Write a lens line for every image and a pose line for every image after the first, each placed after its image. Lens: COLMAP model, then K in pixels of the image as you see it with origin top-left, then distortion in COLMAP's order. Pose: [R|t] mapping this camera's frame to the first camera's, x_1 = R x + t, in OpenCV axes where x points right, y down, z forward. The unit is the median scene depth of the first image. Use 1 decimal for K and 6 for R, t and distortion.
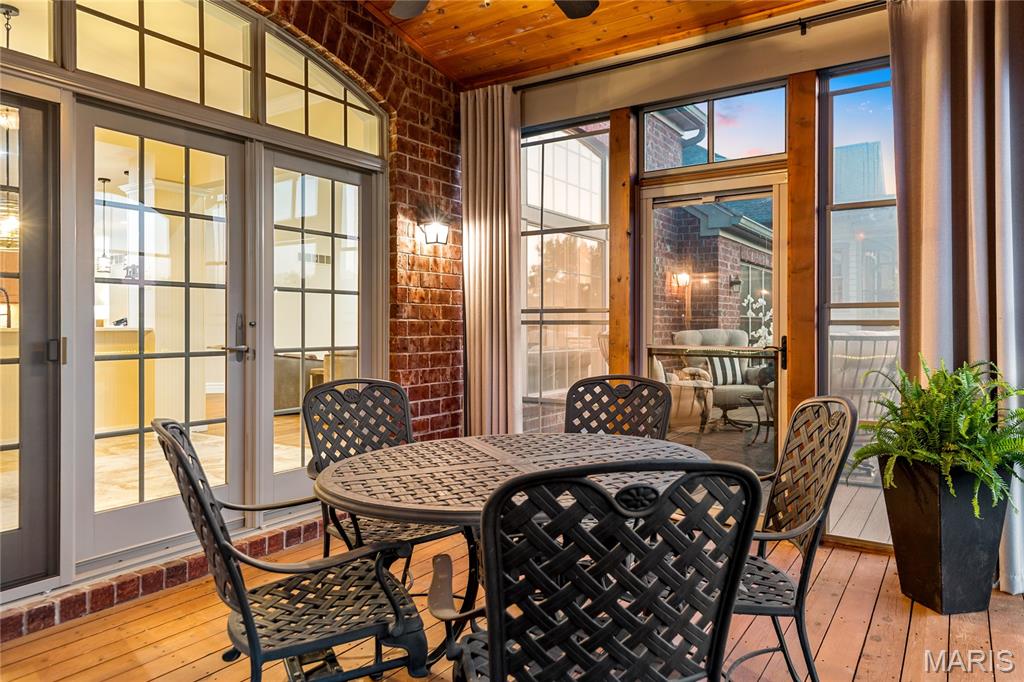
lens RADIAL K [[646.2, 0, 520.2], [0, 646.2, 333.5], [0, 0, 1]] dist [0.002037, 0.000320]
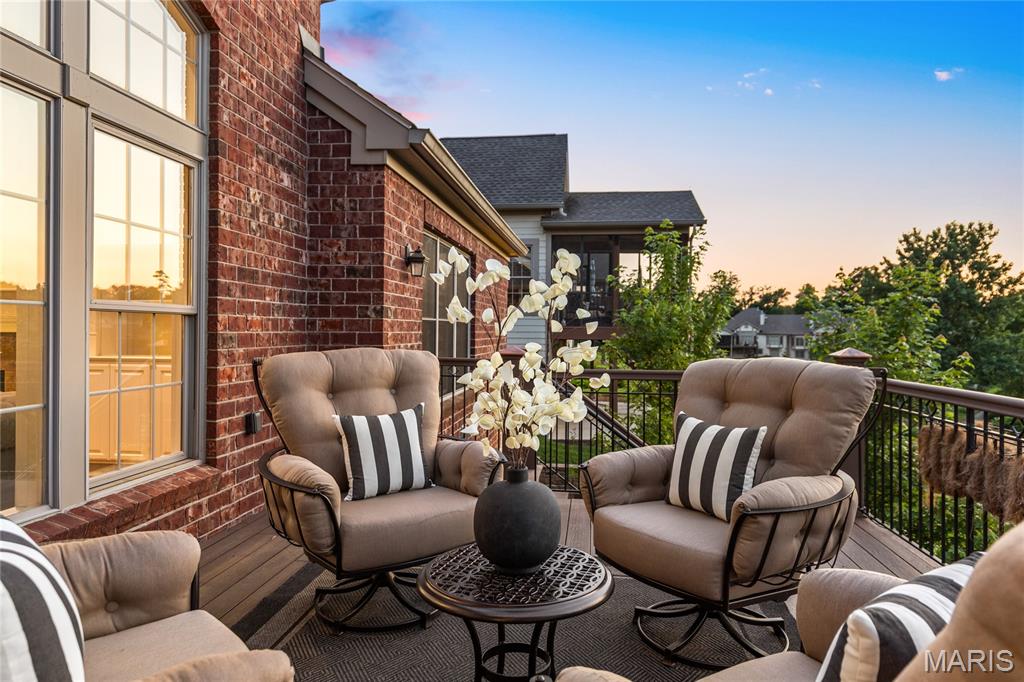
lens RADIAL K [[646.2, 0, 509.8], [0, 646.2, 334.0], [0, 0, 1]] dist [0.002037, 0.000320]
pose [[0.894633, 0.010476, 0.446678, 0.162599], [-0.009231, 0.999945, -0.004963, -0.012257], [-0.446706, 0.000317, 0.894681, 0.478870]]
